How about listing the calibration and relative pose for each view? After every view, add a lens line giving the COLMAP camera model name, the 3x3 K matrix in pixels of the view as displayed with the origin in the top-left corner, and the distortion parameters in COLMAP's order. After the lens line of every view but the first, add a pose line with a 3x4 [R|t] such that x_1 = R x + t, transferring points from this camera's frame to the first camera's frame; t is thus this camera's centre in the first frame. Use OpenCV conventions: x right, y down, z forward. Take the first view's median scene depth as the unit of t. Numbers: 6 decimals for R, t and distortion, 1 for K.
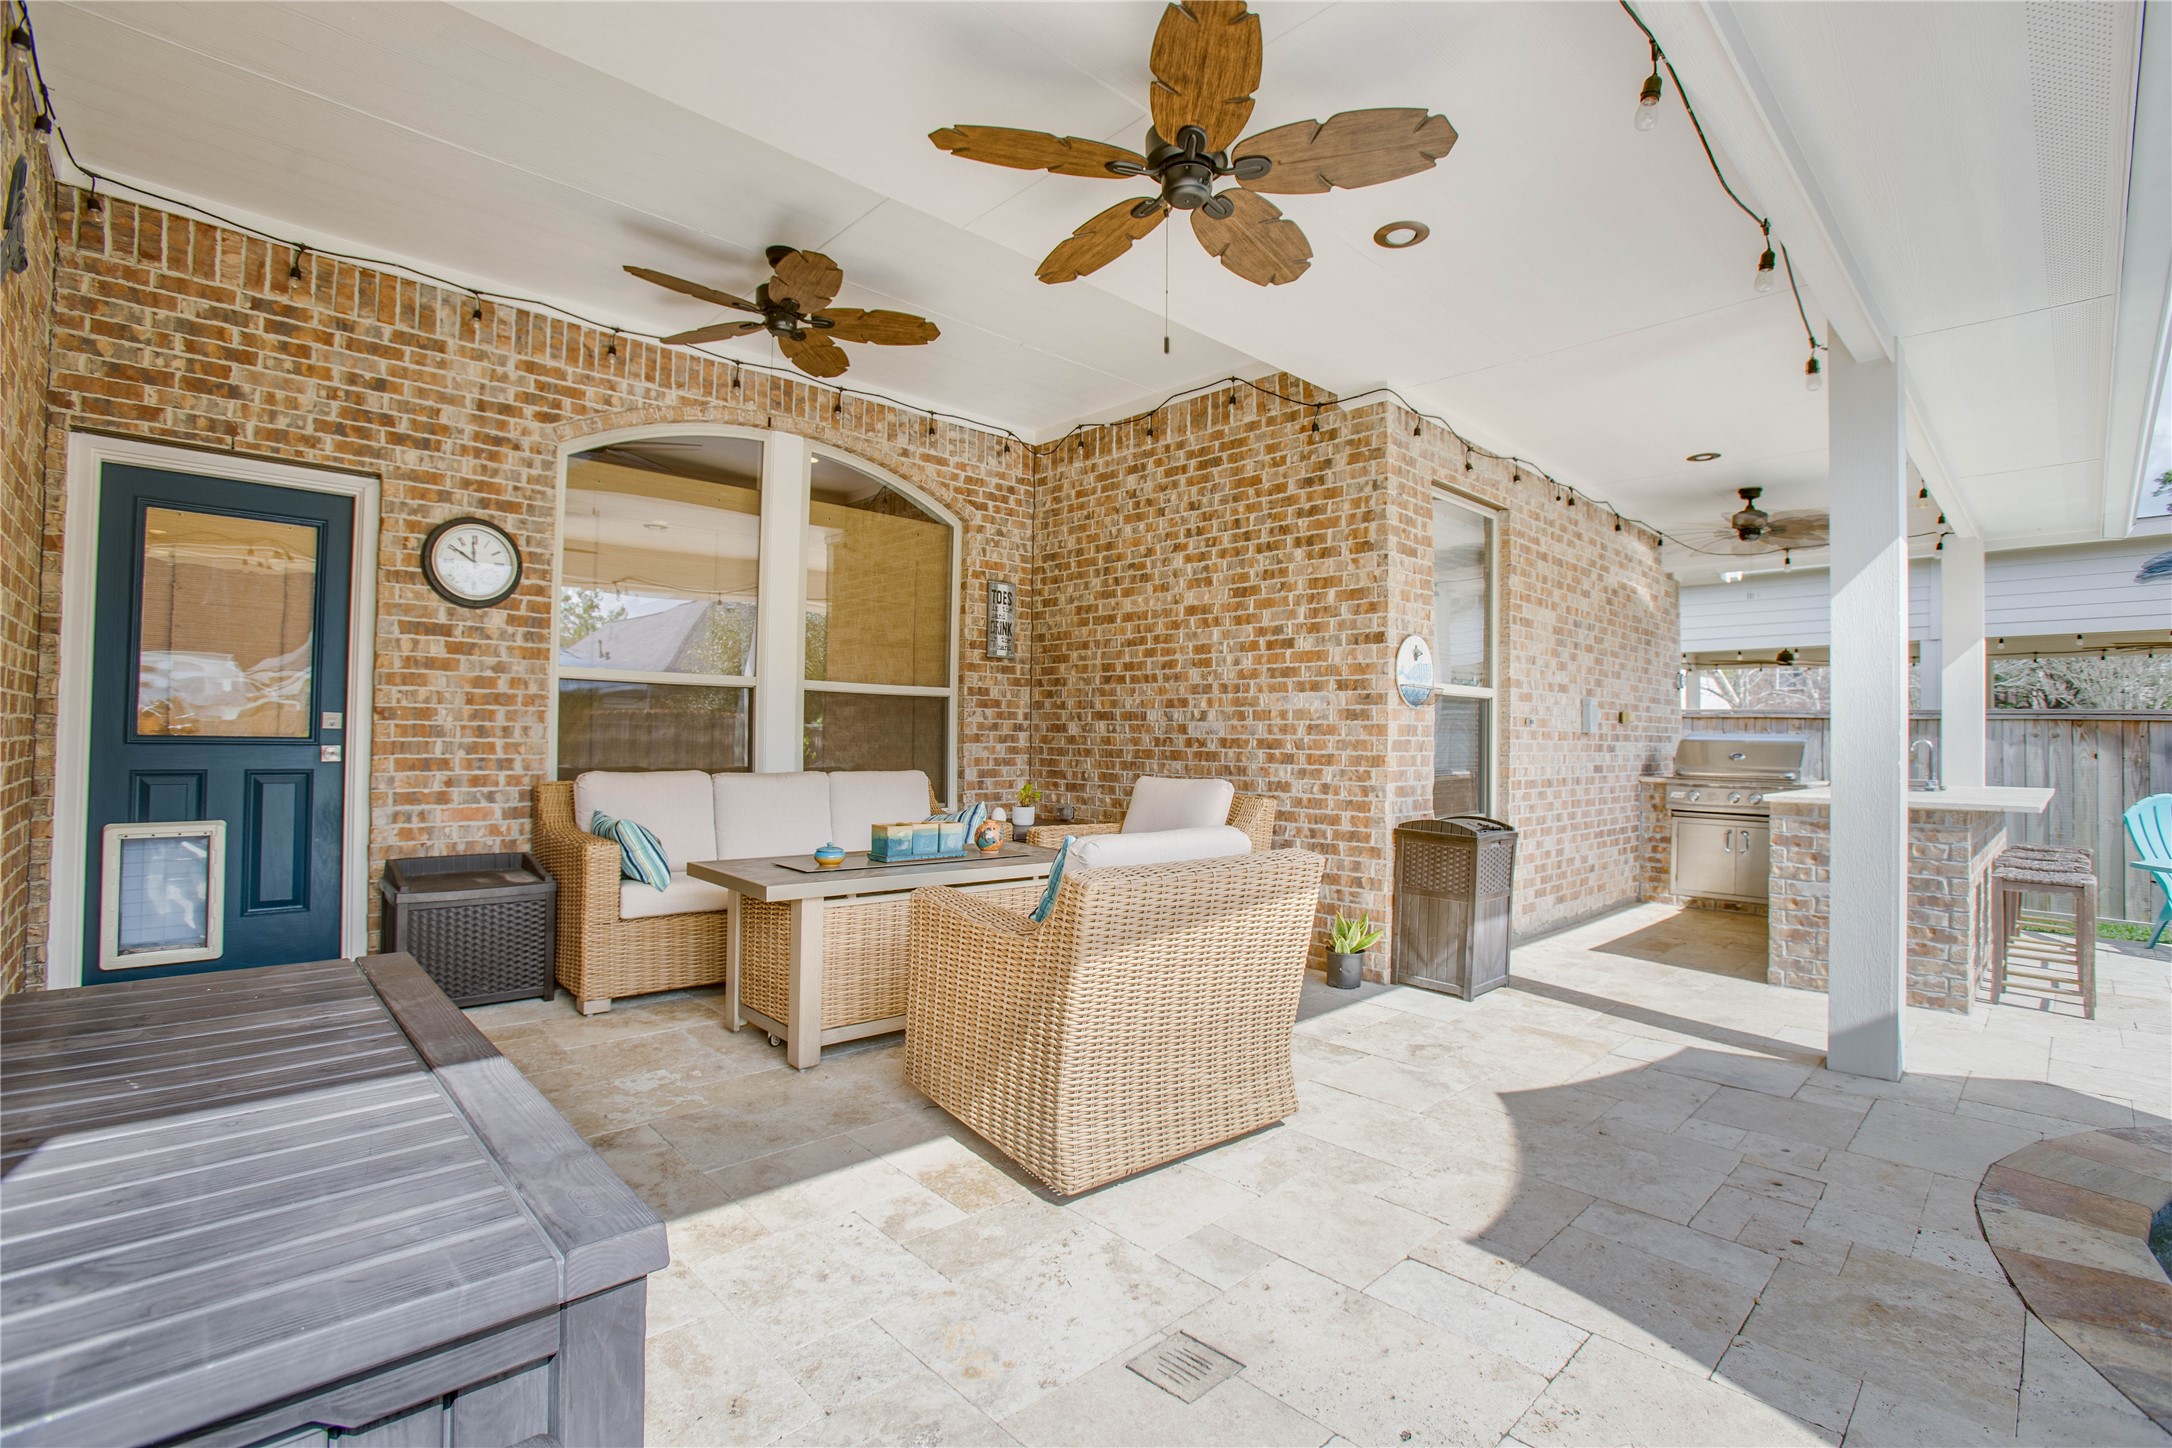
lens RADIAL K [[1007.1, 0, 1113.2], [0, 1007.1, 720.0], [0, 0, 1]] dist [-0.079583, 0.034217]
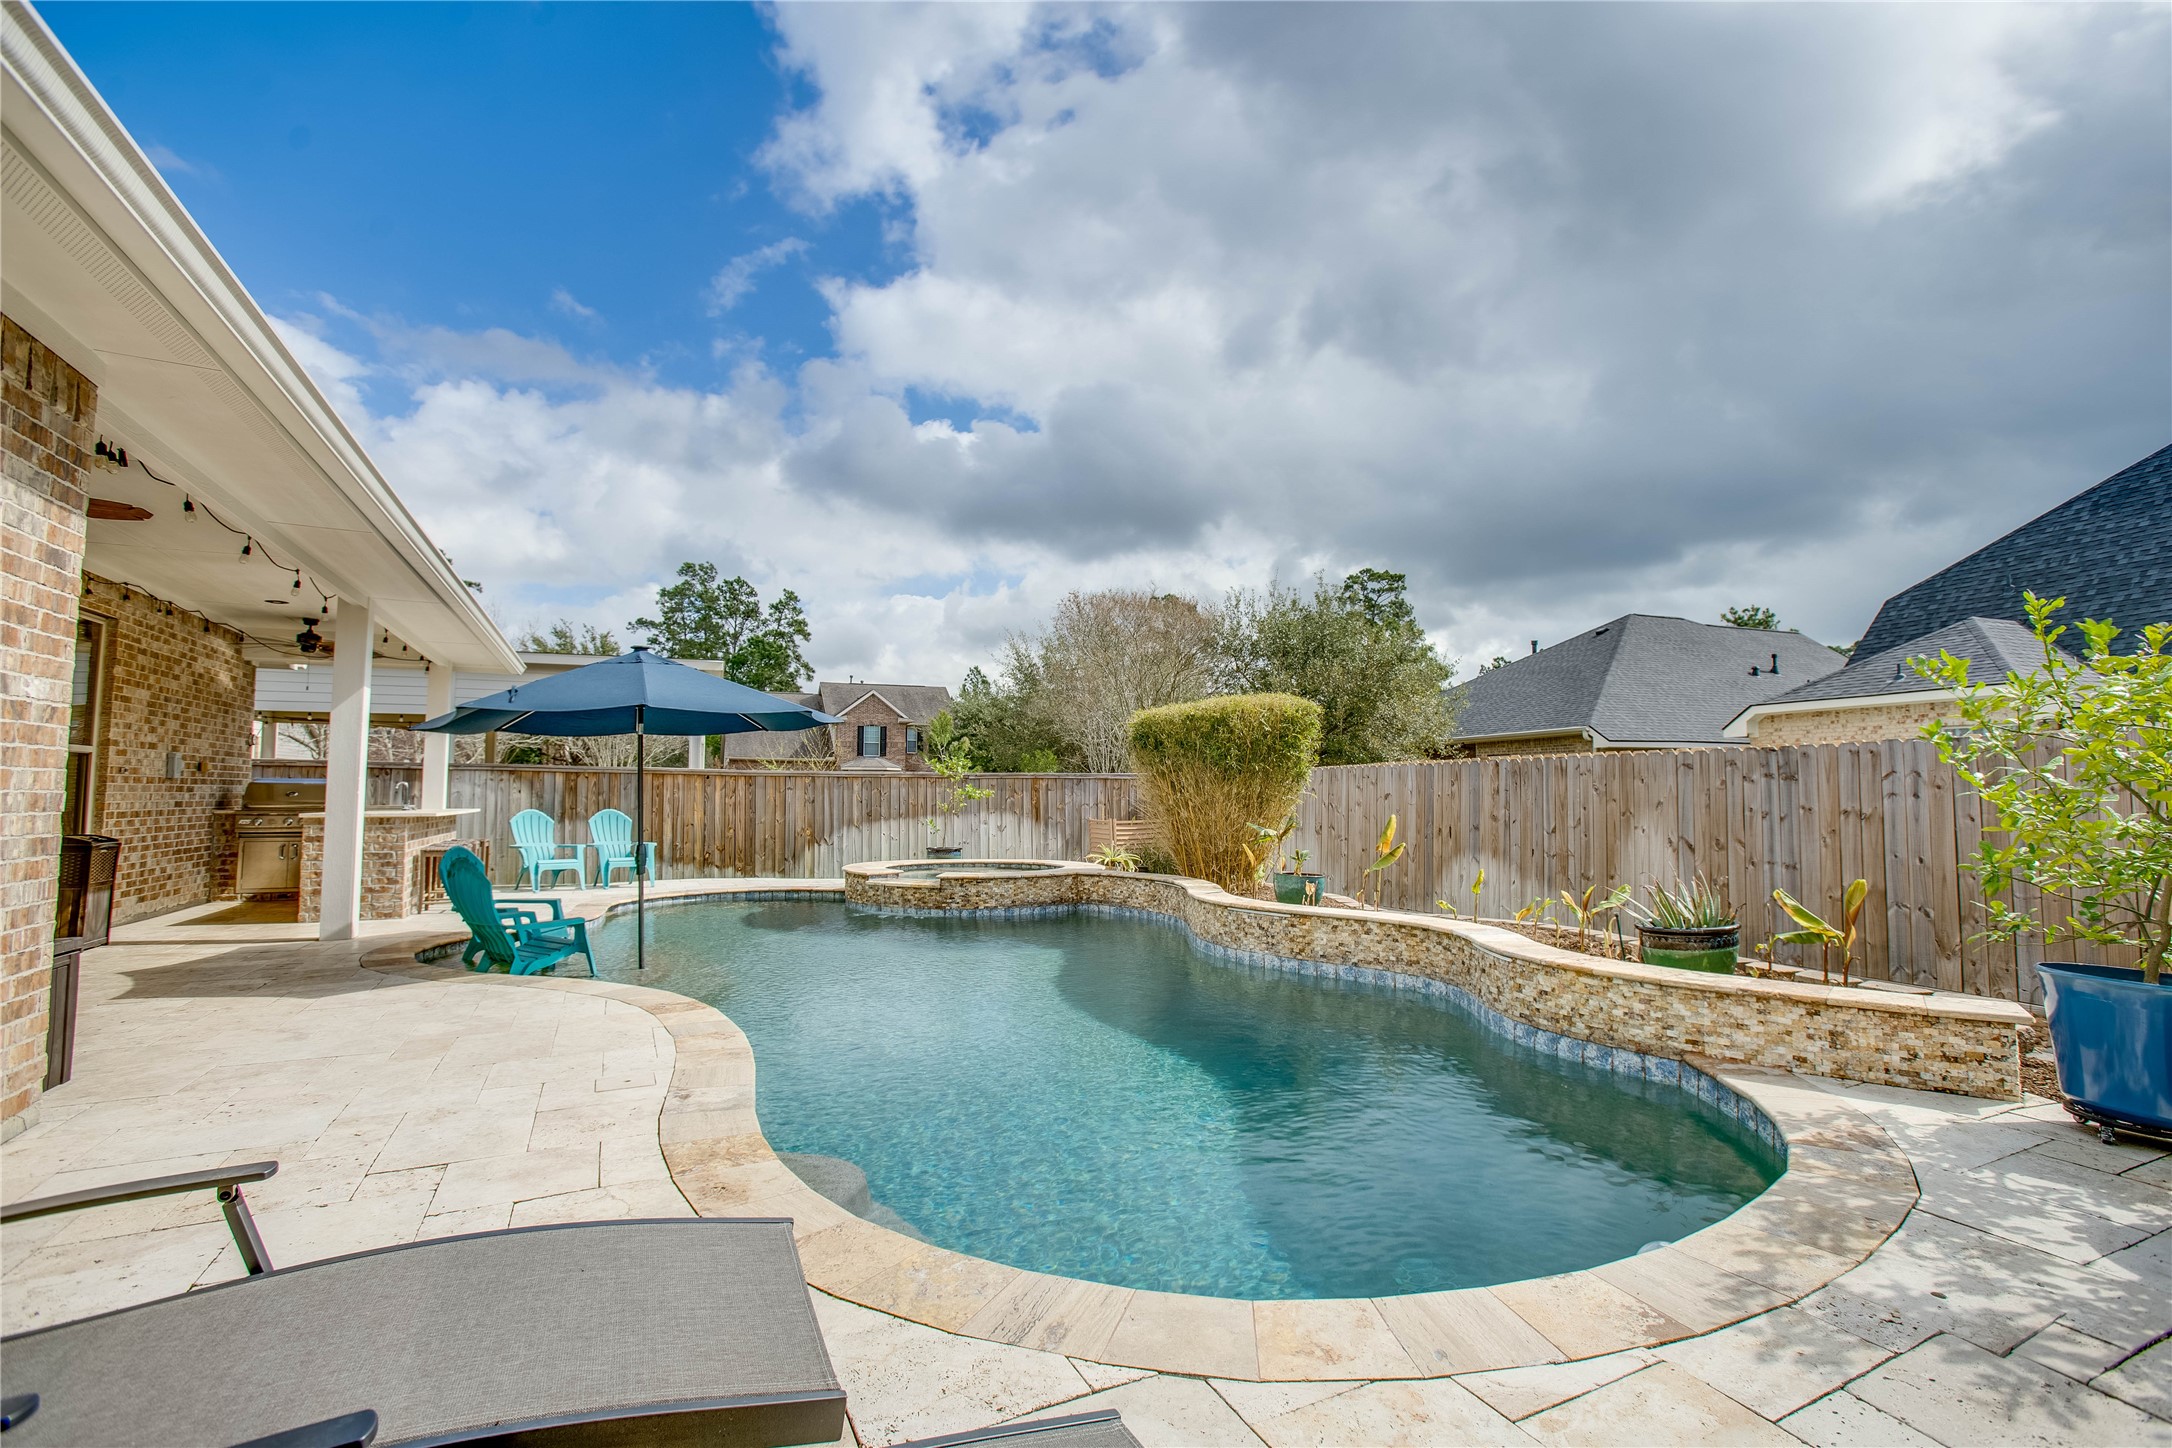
lens RADIAL K [[1007.1, 0, 1087.7], [0, 1007.1, 715.5], [0, 0, 1]] dist [-0.072231, 0.031311]
pose [[0.335340, 0.057372, 0.940349, -0.369958], [-0.010761, 0.998312, -0.057071, -0.010755], [-0.942036, 0.009019, 0.335392, -0.664952]]
